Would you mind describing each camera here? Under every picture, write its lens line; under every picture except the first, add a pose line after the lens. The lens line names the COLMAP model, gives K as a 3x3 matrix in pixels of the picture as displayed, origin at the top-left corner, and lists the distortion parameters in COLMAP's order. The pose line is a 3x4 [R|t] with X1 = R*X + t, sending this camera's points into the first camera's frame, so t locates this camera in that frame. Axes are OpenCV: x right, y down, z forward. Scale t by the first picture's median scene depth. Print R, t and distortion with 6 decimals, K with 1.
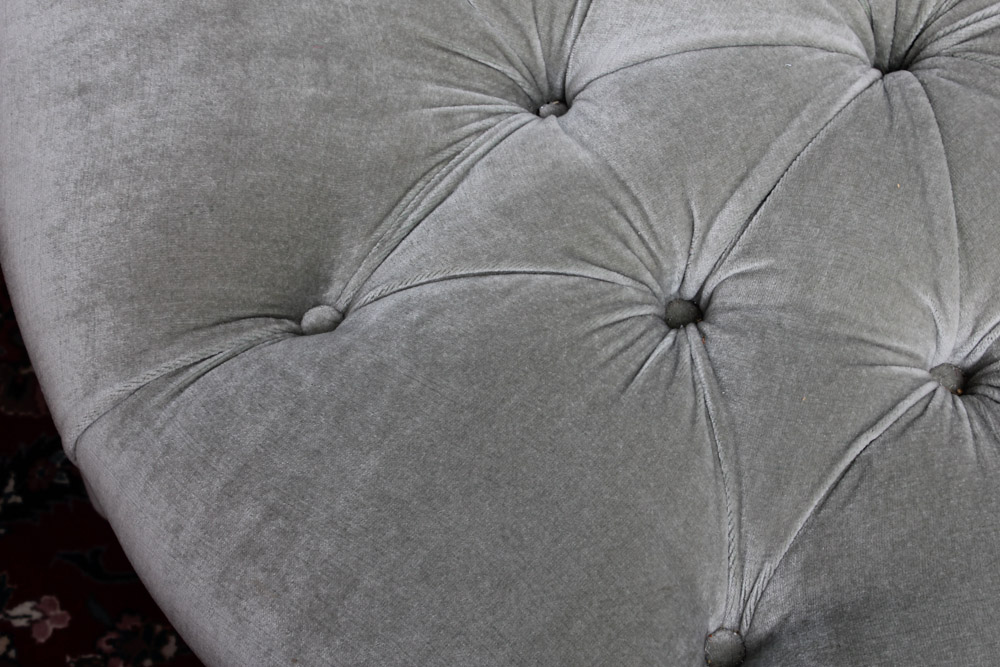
lens RADIAL K [[1859.6, 0, 500.0], [0, 1859.6, 333.5], [0, 0, 1]] dist [-0.002936, 0.032387]
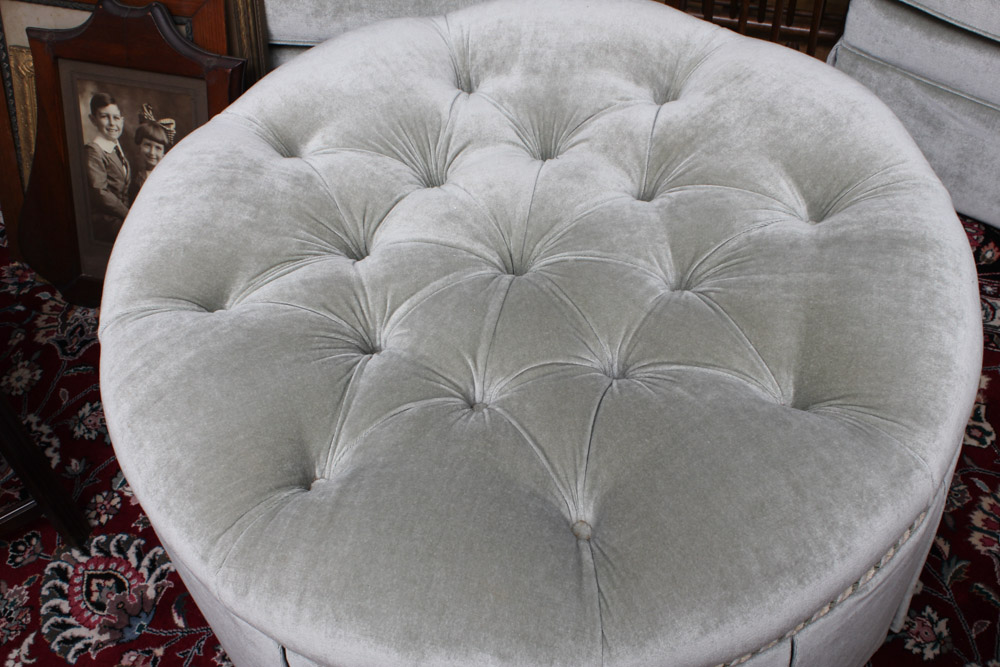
lens RADIAL K [[1142.7, 0, 499.0], [0, 1142.7, 350.5], [0, 0, 1]] dist [-0.105261, 0.152529]
pose [[0.946632, 0.229158, -0.226660, 0.537909], [-0.280004, 0.932980, -0.226156, 0.247034], [0.159644, 0.277552, 0.947354, -0.217128]]
